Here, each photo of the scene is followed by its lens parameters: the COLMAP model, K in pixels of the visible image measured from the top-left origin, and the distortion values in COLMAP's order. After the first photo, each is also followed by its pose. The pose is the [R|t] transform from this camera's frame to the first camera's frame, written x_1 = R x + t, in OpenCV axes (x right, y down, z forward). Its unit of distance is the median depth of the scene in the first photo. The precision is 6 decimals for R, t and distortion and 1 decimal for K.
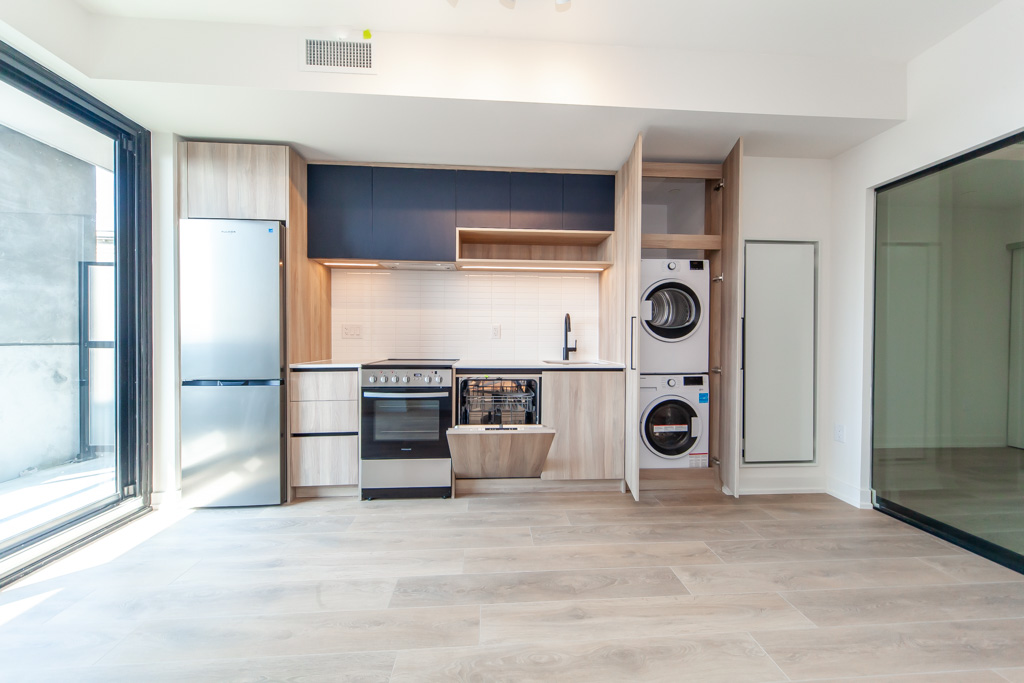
lens RADIAL K [[354.5, 0, 510.7], [0, 354.5, 340.0], [0, 0, 1]] dist [0.004685, -0.000614]
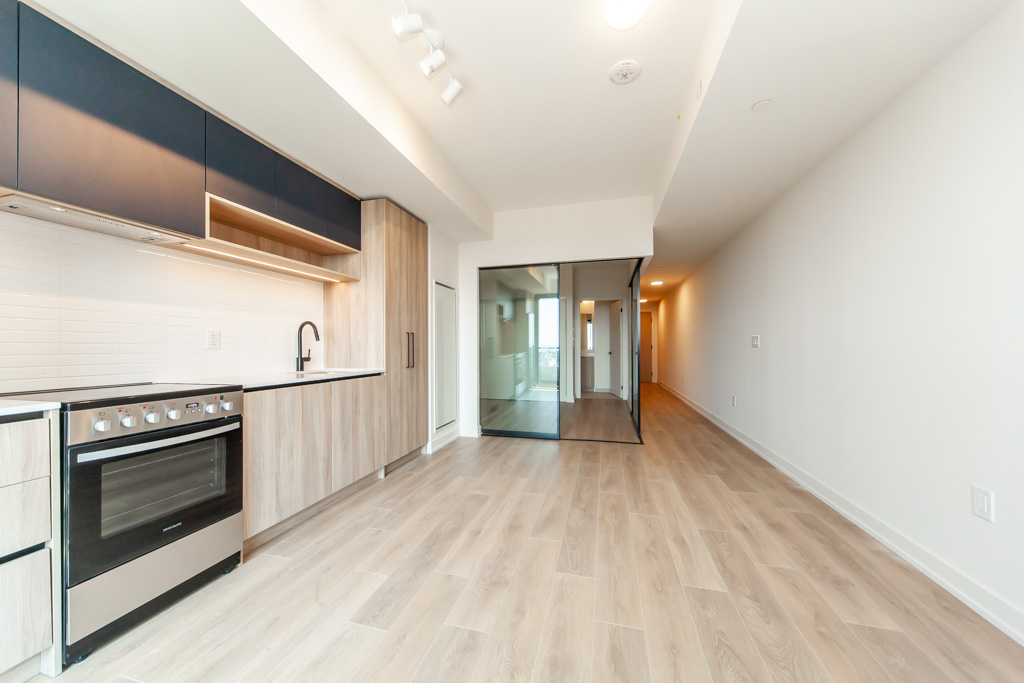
lens RADIAL K [[354.5, 0, 512.5], [0, 354.5, 346.0], [0, 0, 1]] dist [0.004685, -0.000614]
pose [[0.317183, -0.004737, 0.948353, -0.722588], [0.015845, 0.999874, -0.000305, -0.001756], [-0.948232, 0.015123, 0.317218, 0.233502]]
